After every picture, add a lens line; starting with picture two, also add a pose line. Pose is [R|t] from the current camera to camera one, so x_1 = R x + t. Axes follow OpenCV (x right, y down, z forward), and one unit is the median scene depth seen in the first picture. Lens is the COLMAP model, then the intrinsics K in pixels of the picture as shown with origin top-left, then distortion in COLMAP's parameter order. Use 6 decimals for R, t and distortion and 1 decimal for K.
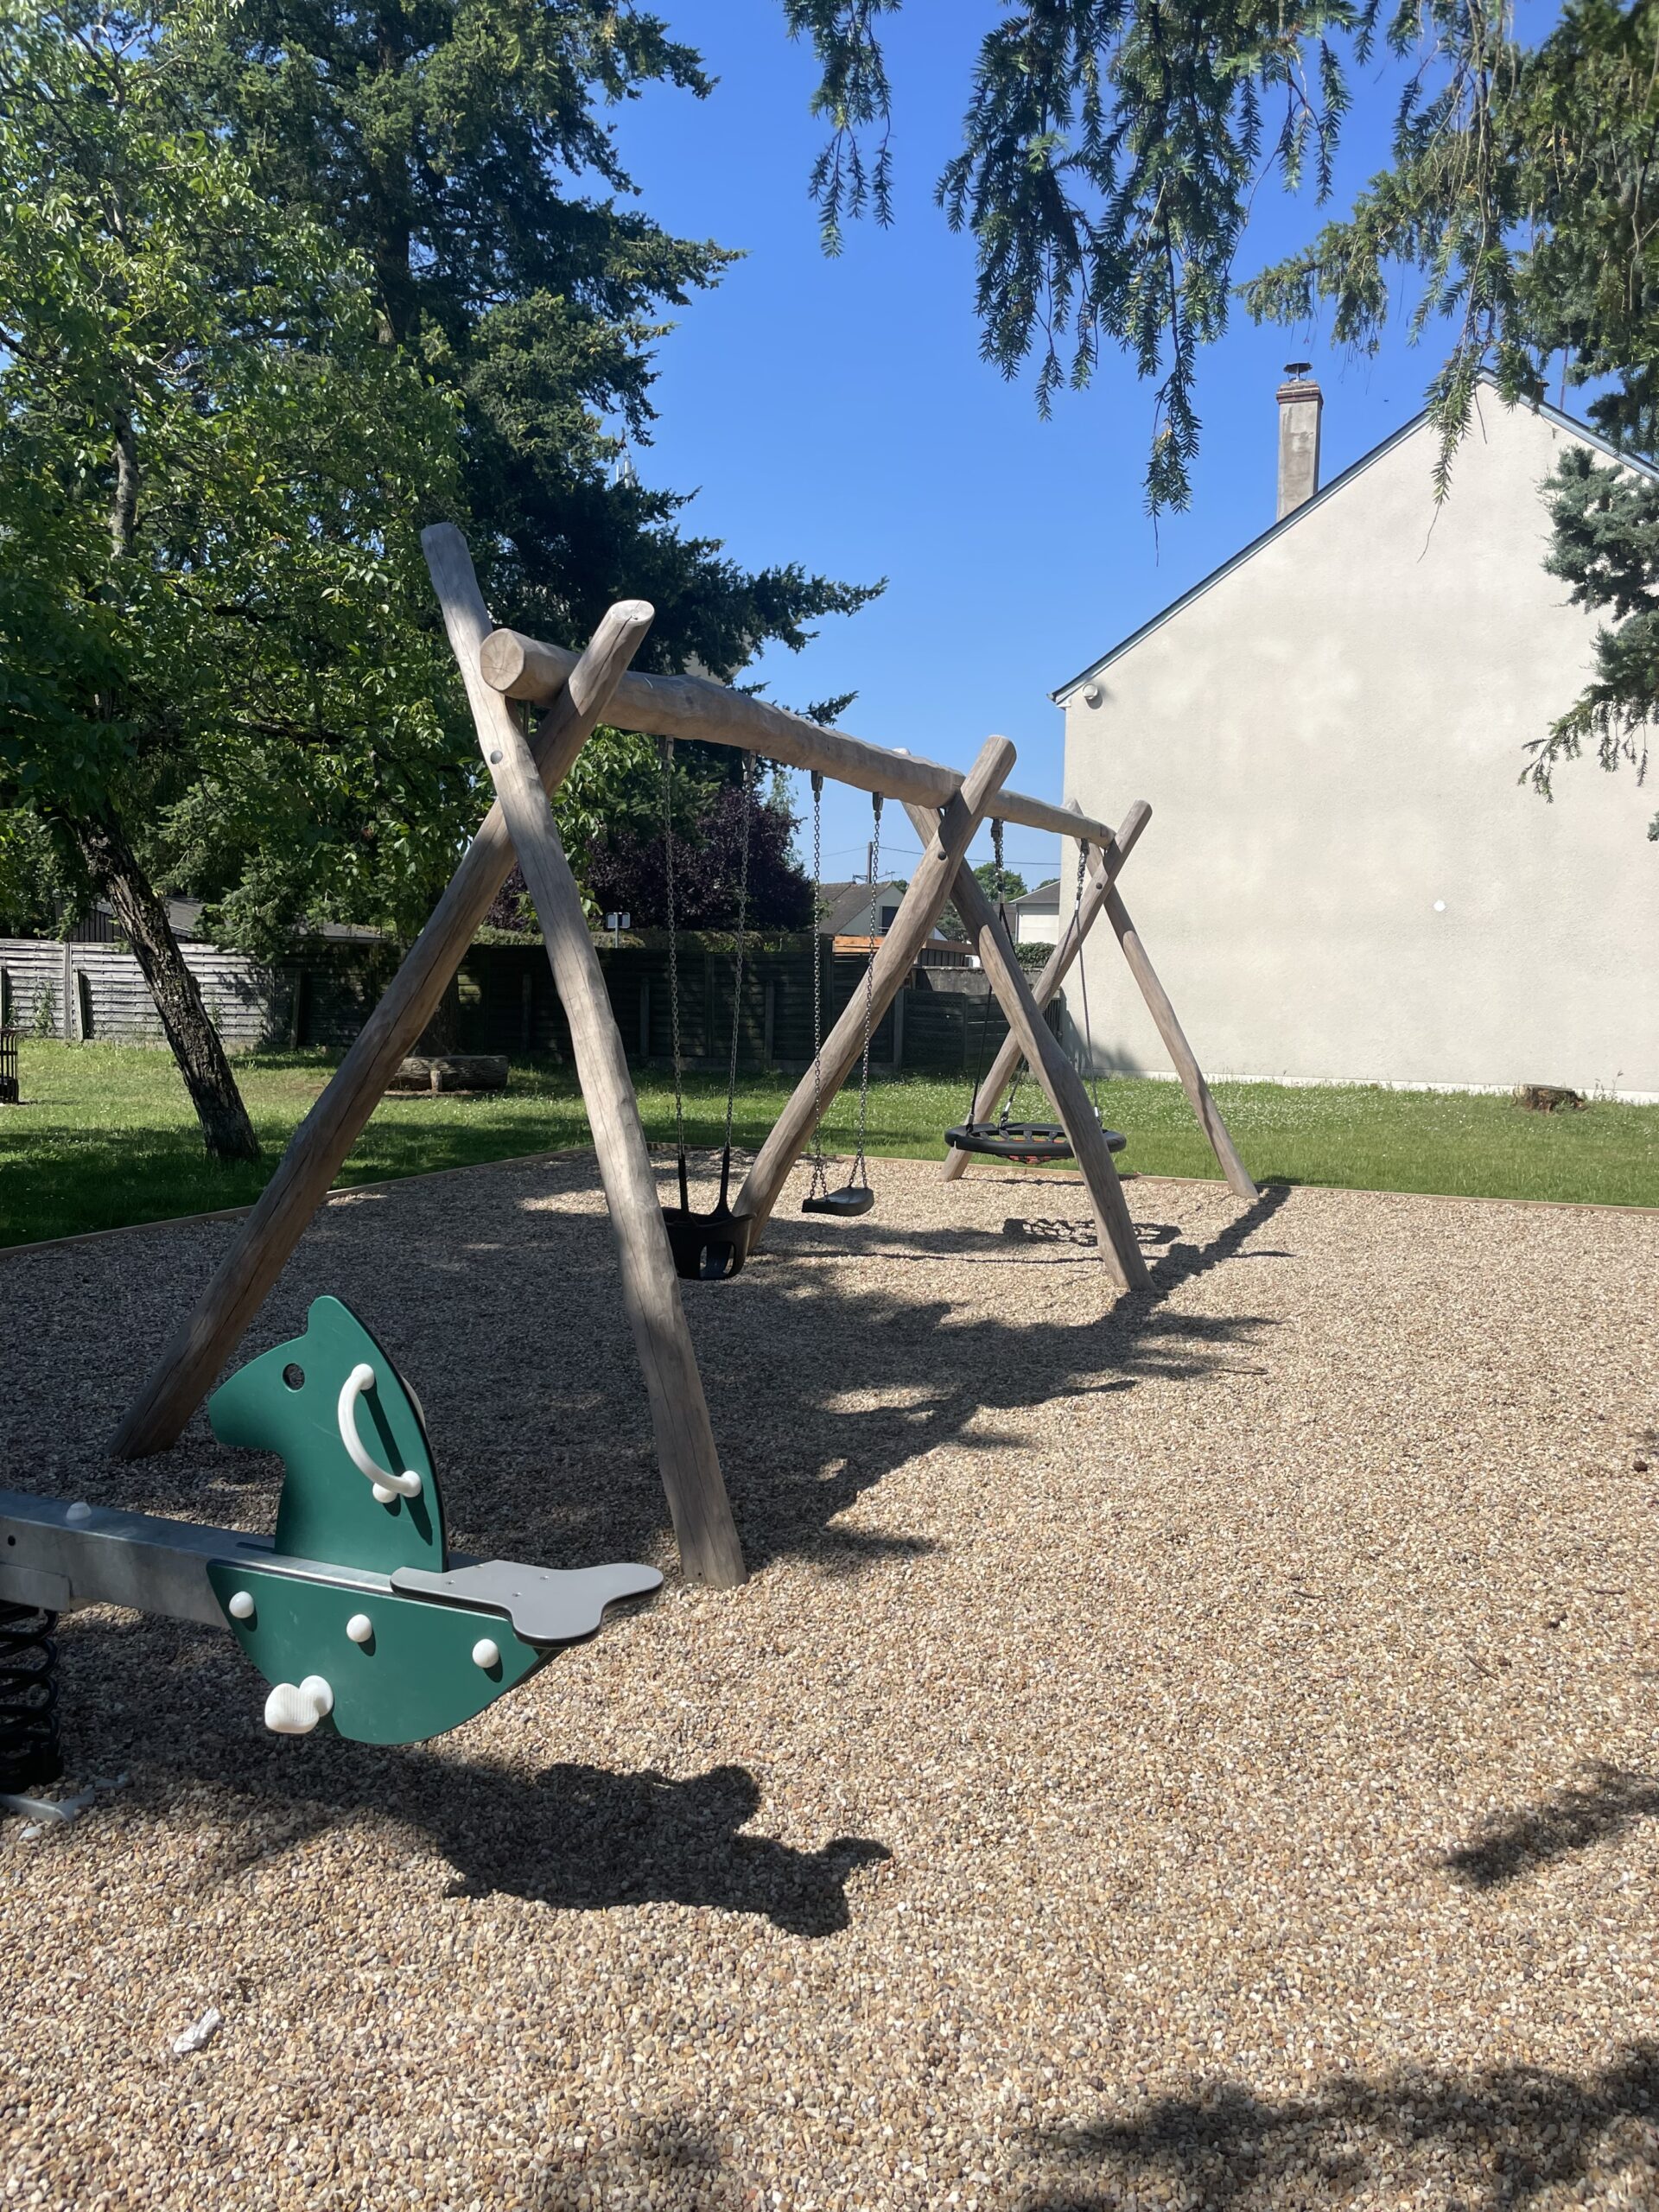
lens RADIAL K [[1668.5, 0, 854.6], [0, 1668.5, 1069.8], [0, 0, 1]] dist [0.022289, -0.038219]
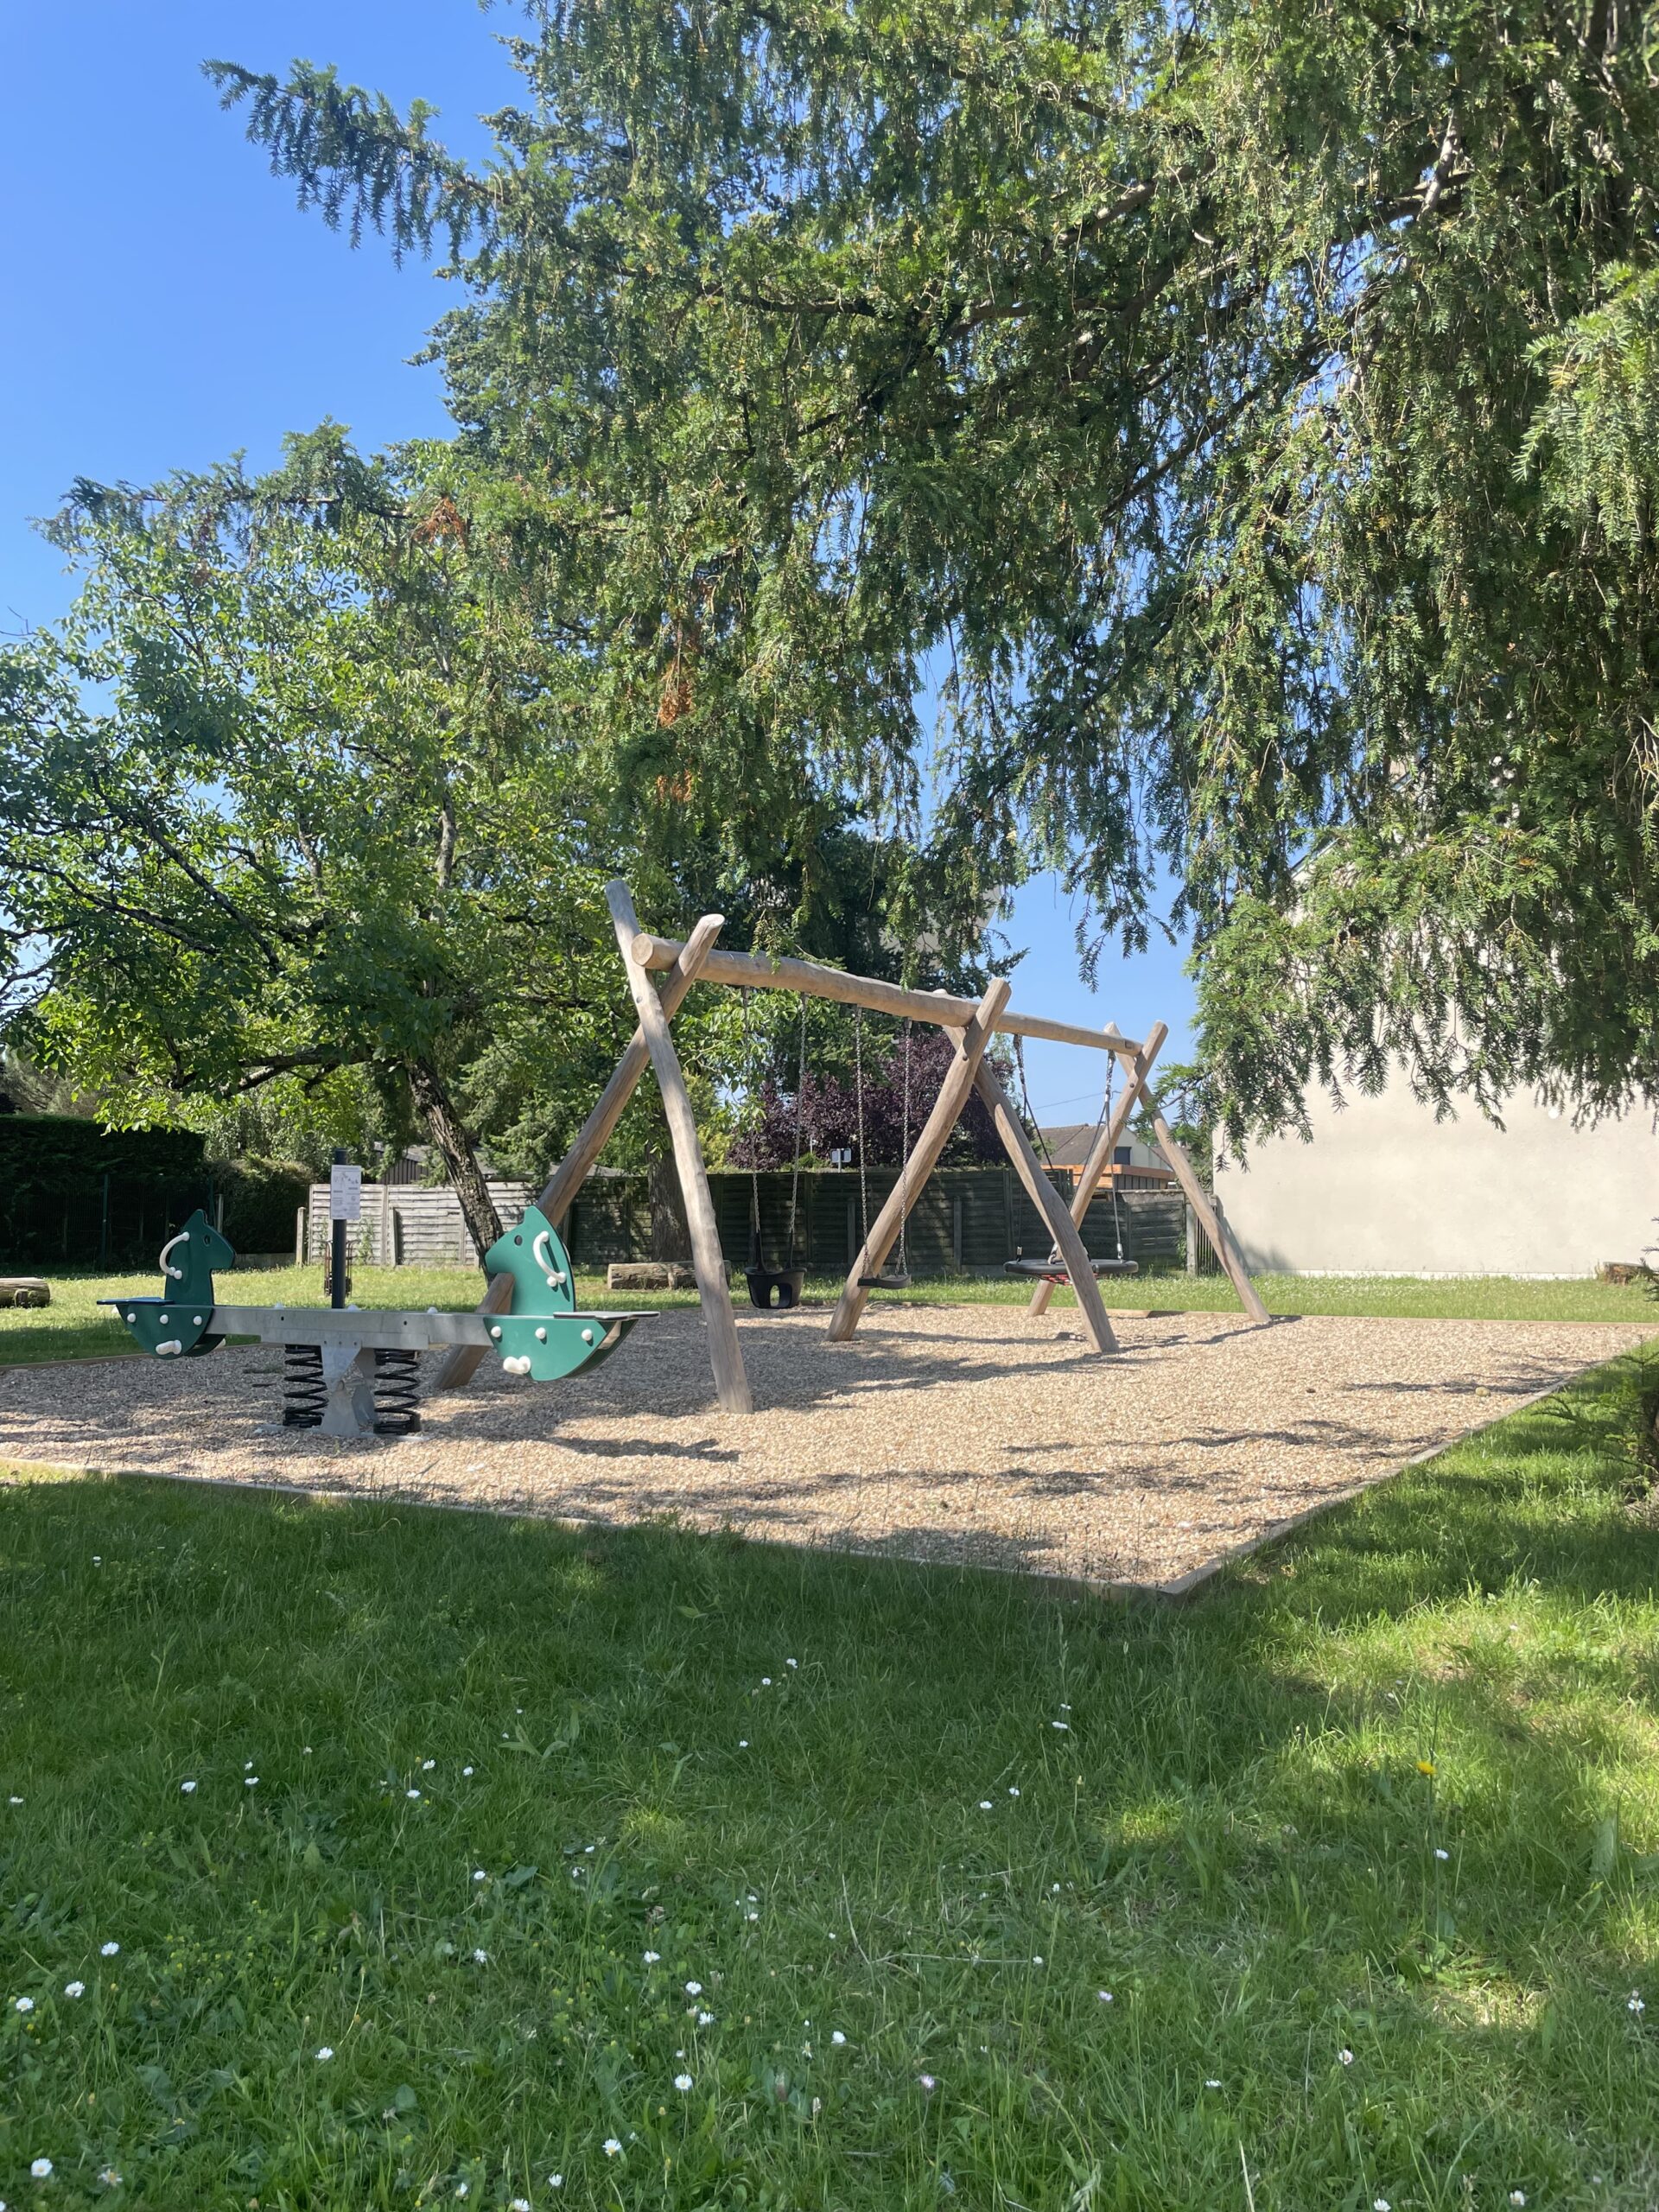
lens RADIAL K [[1668.5, 0, 875.3], [0, 1668.5, 1043.5], [0, 0, 1]] dist [0.022289, -0.038219]
pose [[0.988757, -0.042929, -0.143239, 0.125918], [0.018394, 0.985546, -0.168405, 0.073174], [0.148398, 0.163877, 0.975255, -0.314235]]
